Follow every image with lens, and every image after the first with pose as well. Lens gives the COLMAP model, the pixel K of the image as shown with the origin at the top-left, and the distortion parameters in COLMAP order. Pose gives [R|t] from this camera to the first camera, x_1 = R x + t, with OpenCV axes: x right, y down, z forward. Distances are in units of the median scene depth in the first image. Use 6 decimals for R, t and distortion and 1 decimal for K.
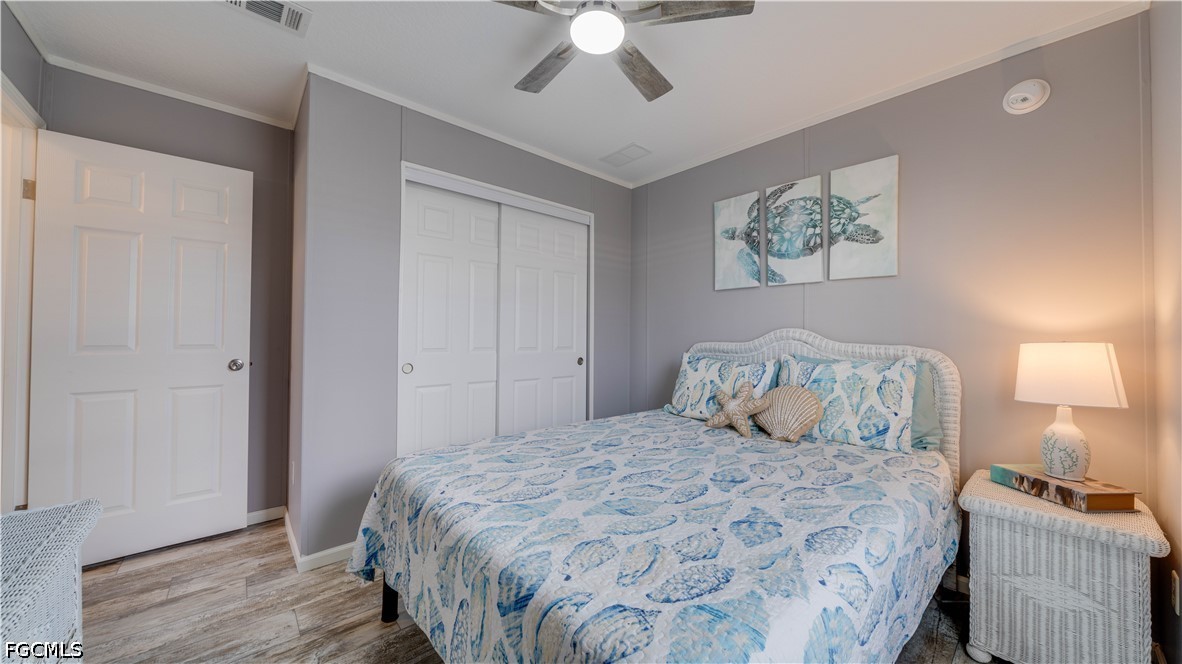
lens RADIAL K [[408.9, 0, 601.7], [0, 408.9, 333.9], [0, 0, 1]] dist [-0.005390, -0.000454]
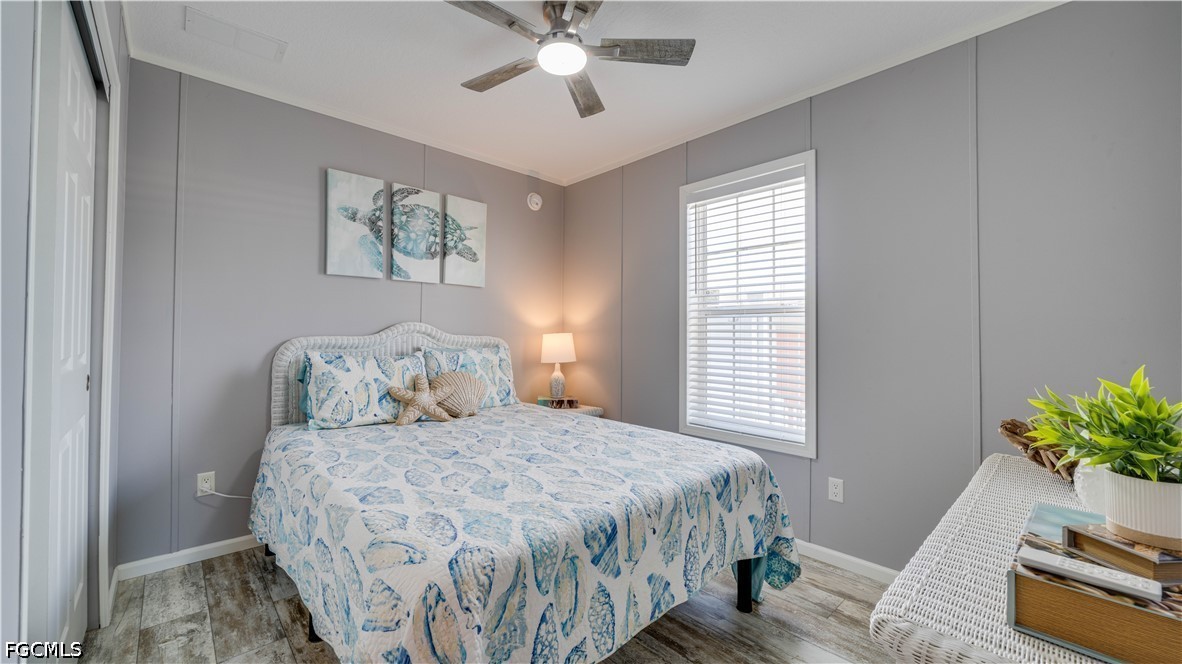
lens RADIAL K [[437.0, 0, 587.4], [0, 437.0, 336.2], [0, 0, 1]] dist [-0.010618, -0.000500]
pose [[-0.003027, -0.017560, 0.999841, -0.937595], [-0.010726, 0.999789, 0.017527, -0.002780], [-0.999938, -0.010671, -0.003215, 0.723933]]
